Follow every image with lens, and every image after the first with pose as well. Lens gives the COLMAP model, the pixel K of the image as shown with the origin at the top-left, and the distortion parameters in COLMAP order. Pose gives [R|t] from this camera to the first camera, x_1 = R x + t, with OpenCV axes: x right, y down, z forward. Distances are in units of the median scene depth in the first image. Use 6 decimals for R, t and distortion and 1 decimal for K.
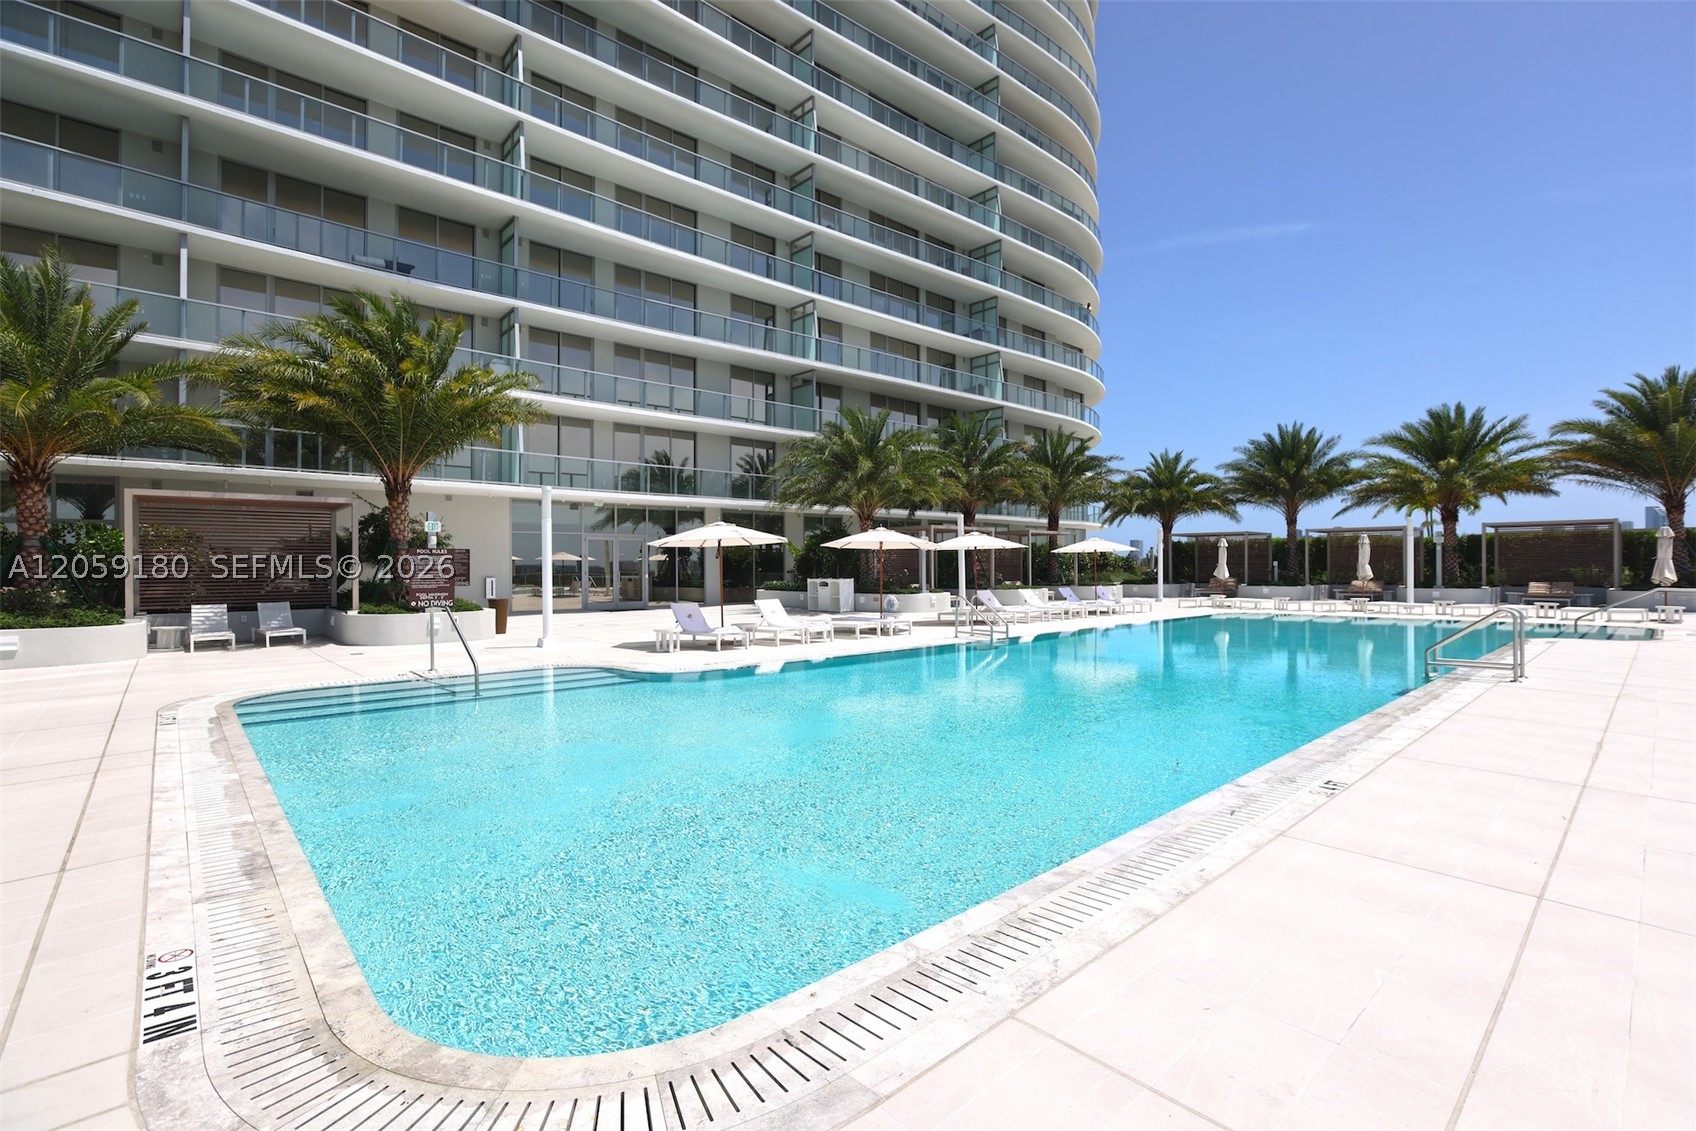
lens RADIAL K [[761.0, 0, 848.0], [0, 761.0, 565.5], [0, 0, 1]] dist [-0.001008, -0.000177]
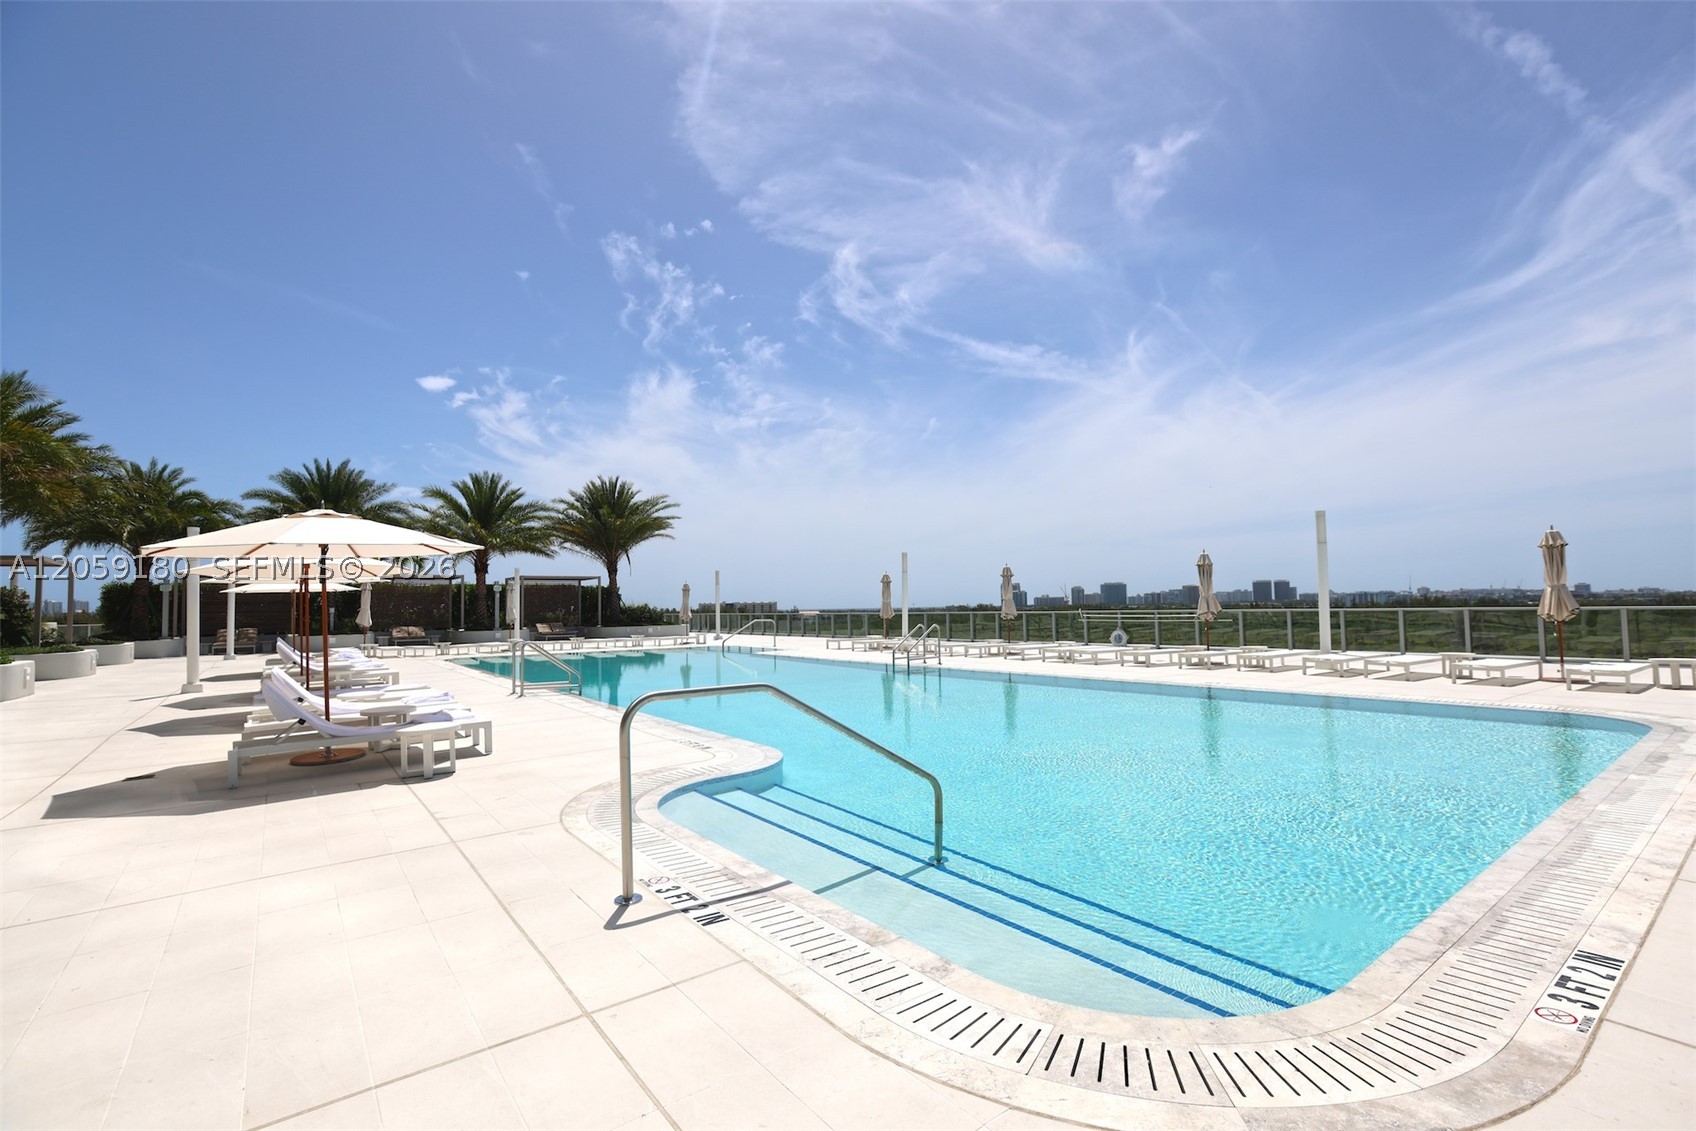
lens RADIAL K [[792.9, 0, 851.0], [0, 792.9, 605.1], [0, 0, 1]] dist [-0.034954, 0.033573]
pose [[0.052099, 0.002358, 0.998639, -0.499524], [0.016284, 0.999862, -0.003211, 0.005618], [-0.998509, 0.016429, 0.052054, 0.475598]]
